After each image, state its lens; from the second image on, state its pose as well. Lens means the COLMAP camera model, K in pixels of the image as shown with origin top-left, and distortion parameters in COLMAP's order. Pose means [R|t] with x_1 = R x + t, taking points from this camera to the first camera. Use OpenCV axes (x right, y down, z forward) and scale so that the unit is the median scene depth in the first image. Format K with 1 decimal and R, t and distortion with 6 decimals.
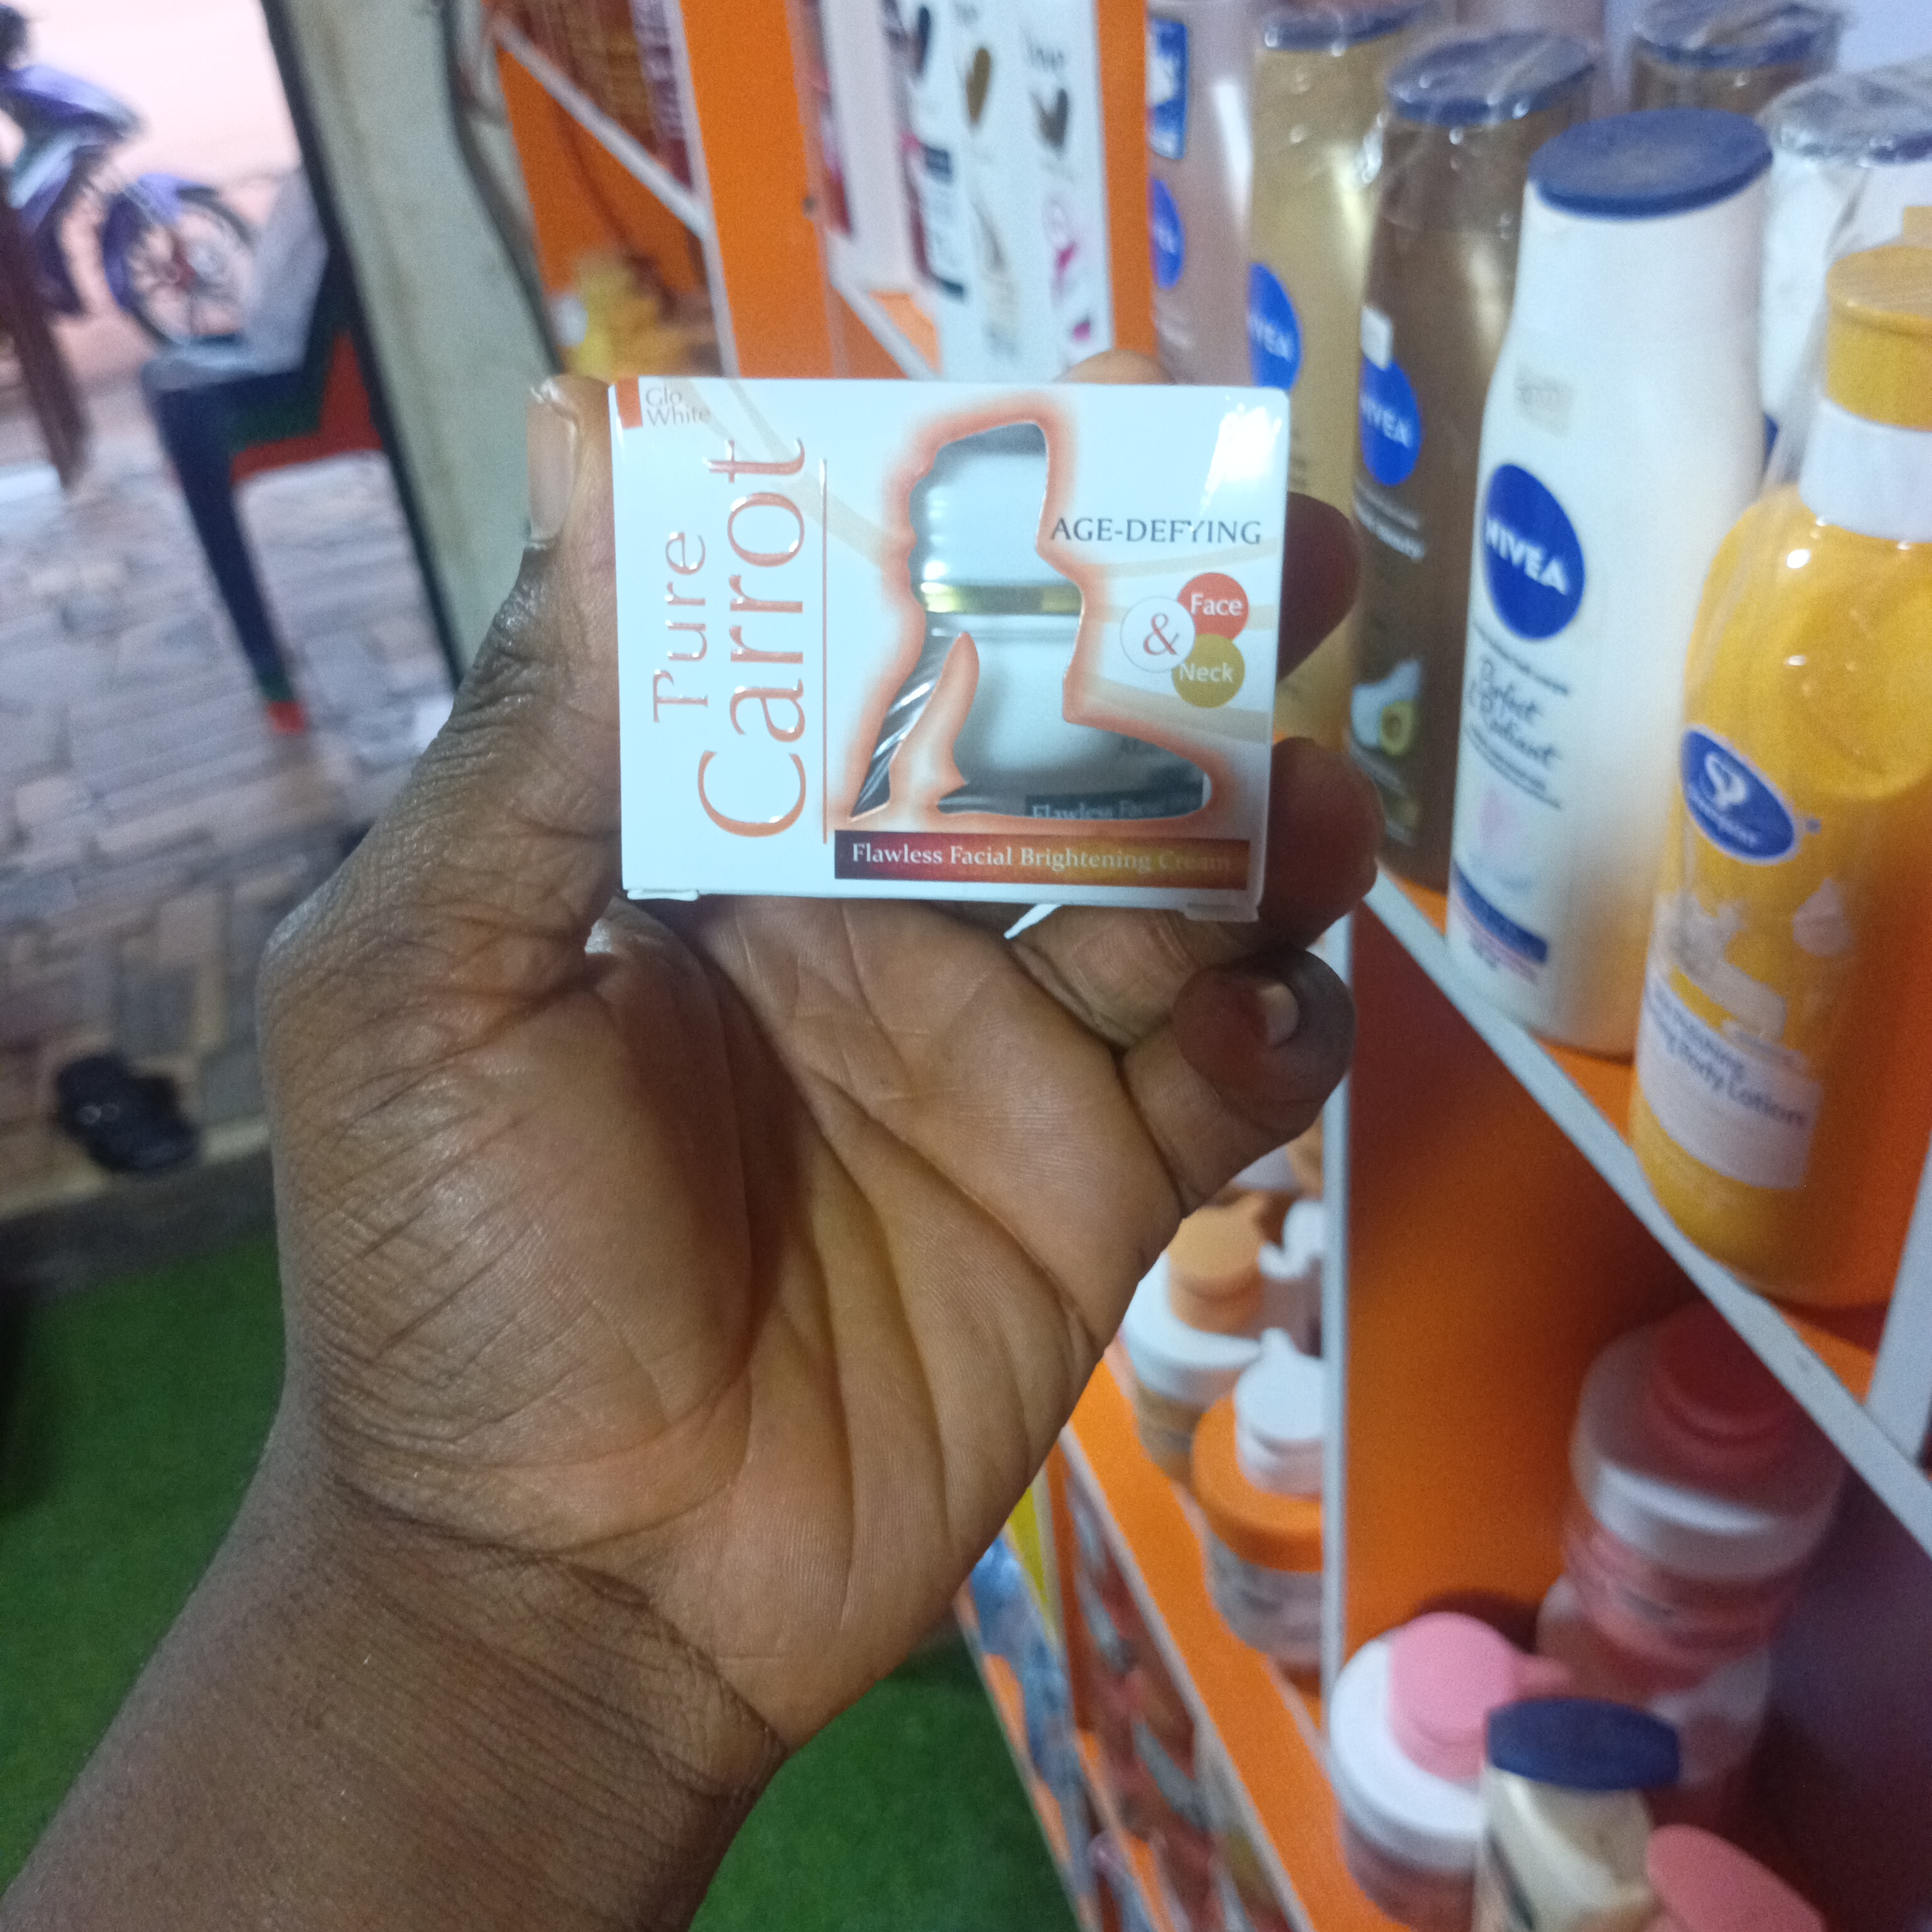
lens RADIAL K [[2050.8, 0, 980.3], [0, 2050.8, 928.8], [0, 0, 1]] dist [0.242446, -0.547890]
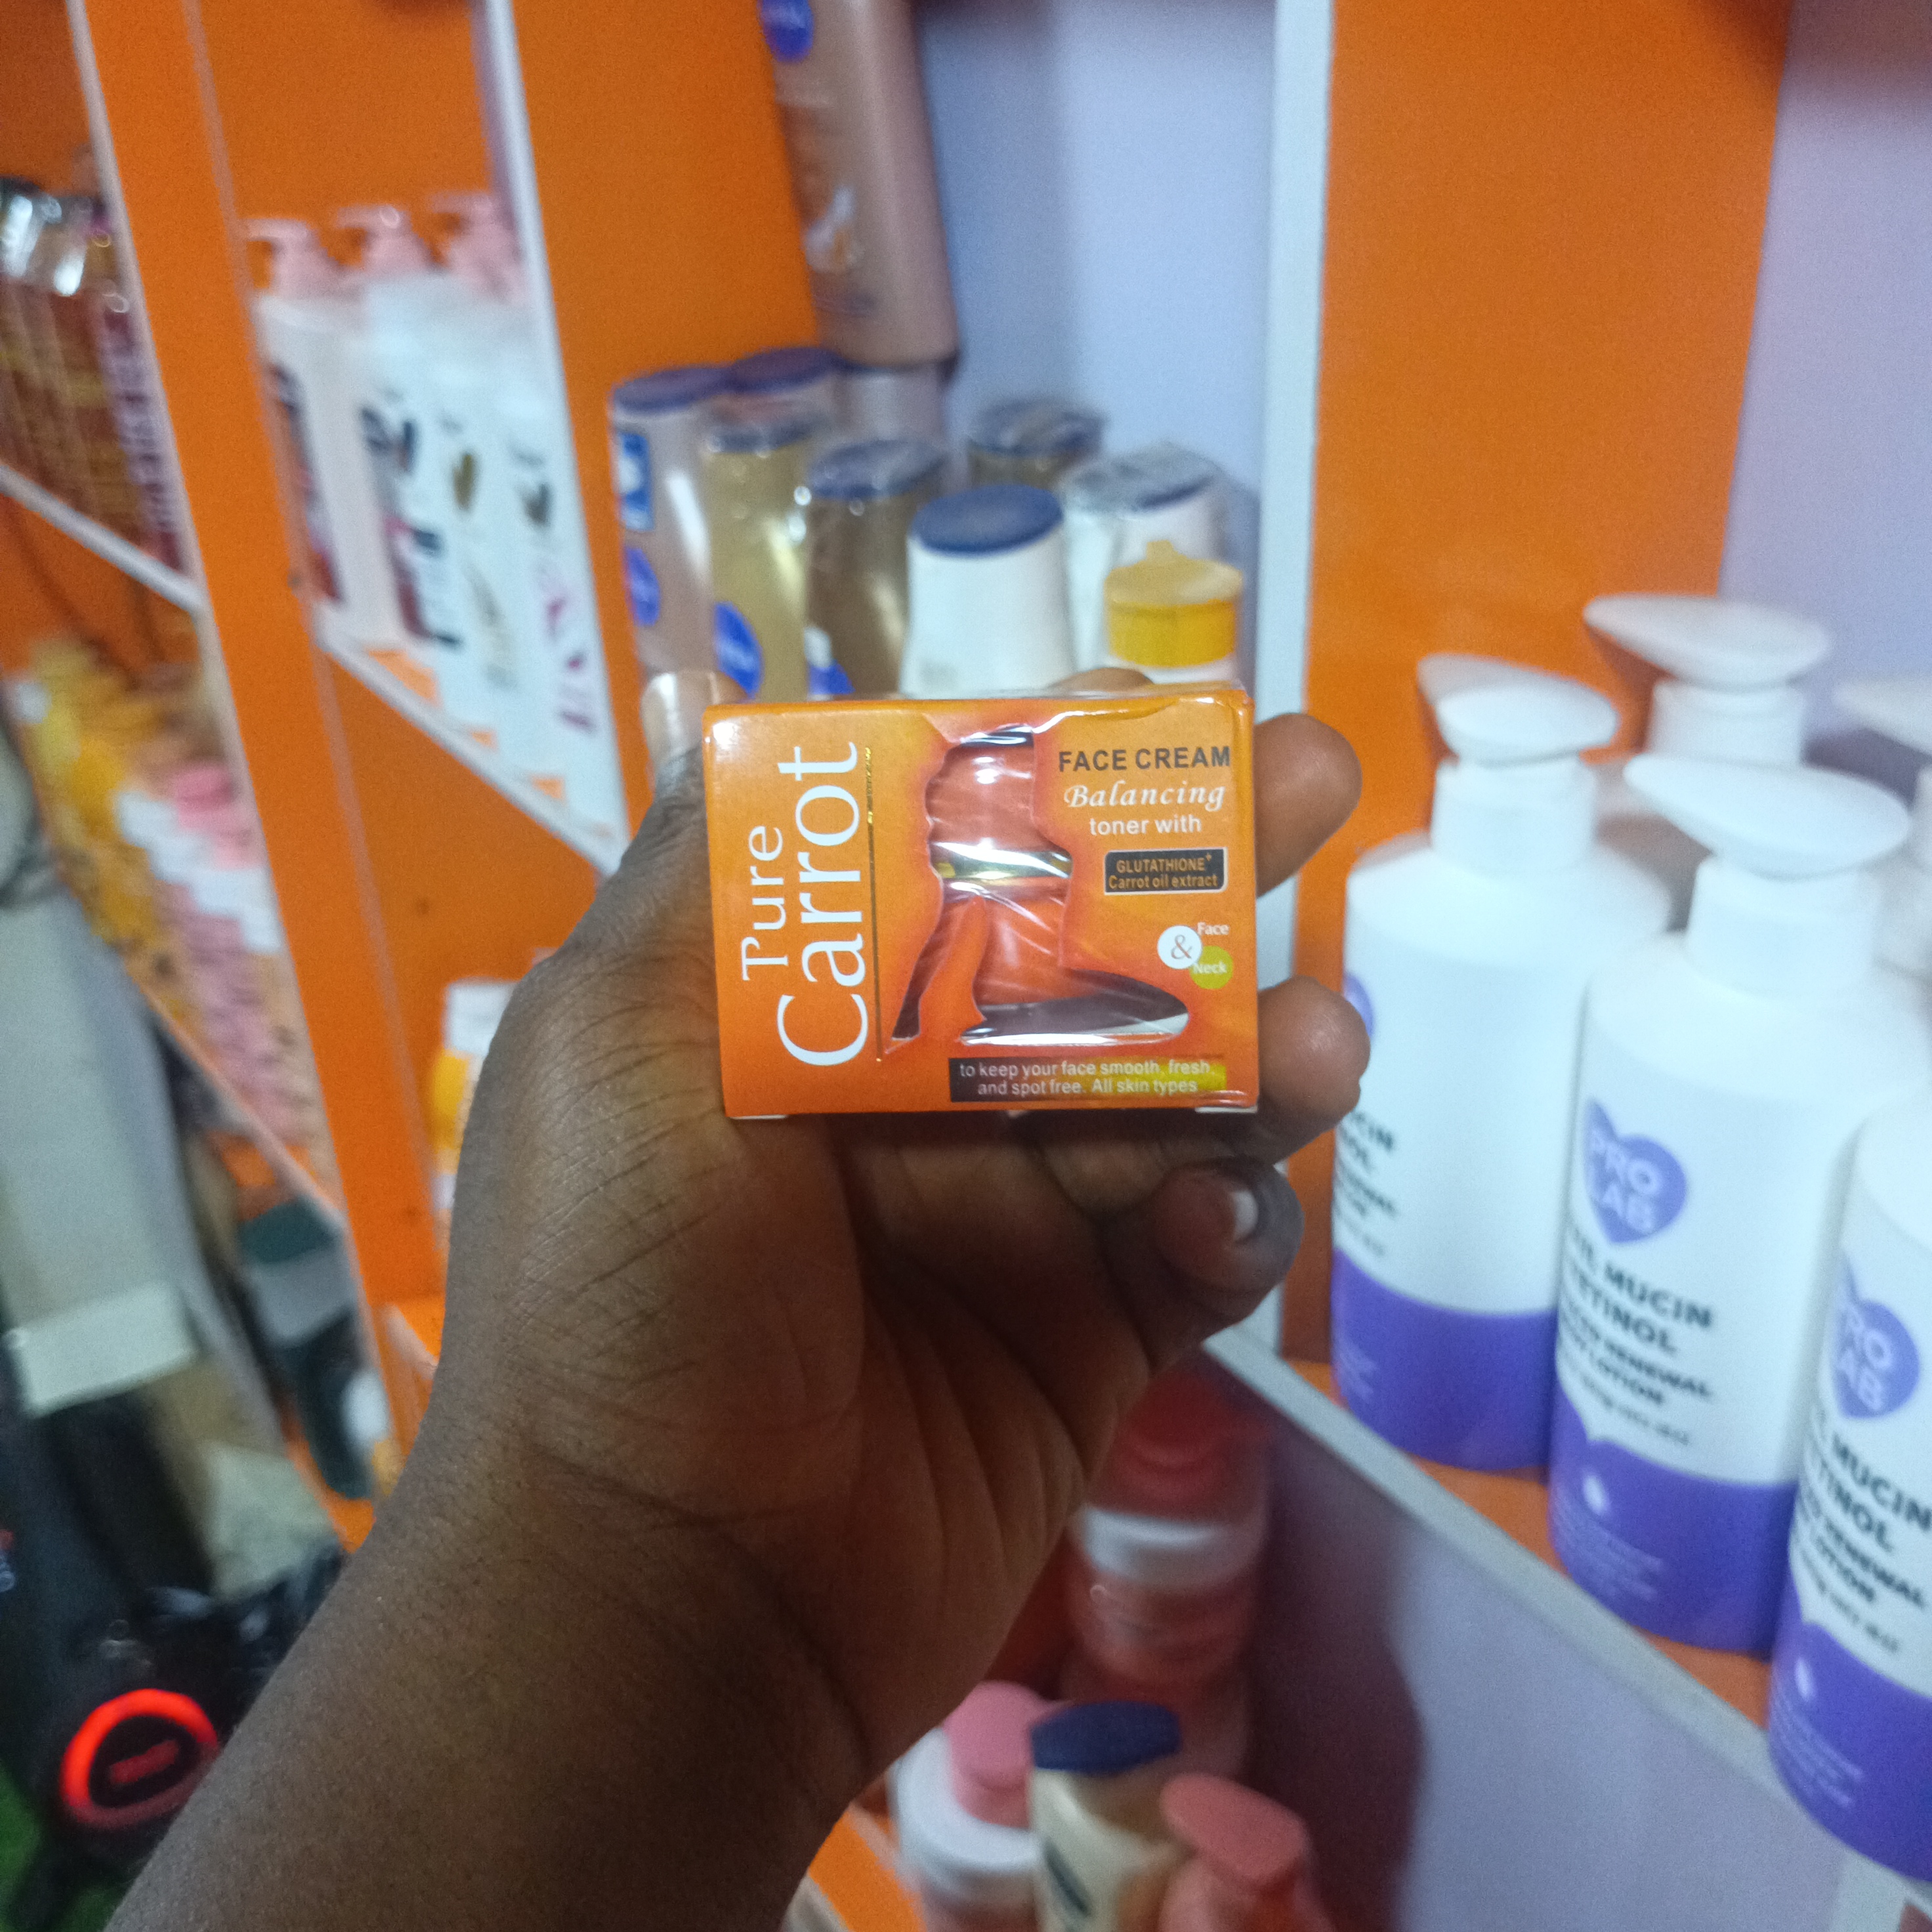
lens RADIAL K [[2050.8, 0, 980.3], [0, 2050.8, 928.8], [0, 0, 1]] dist [0.242446, -0.547890]
pose [[0.959942, -0.085903, 0.266707, -0.063555], [0.129234, 0.980295, -0.149403, 0.085017], [-0.248618, 0.177885, 0.952127, -0.212506]]
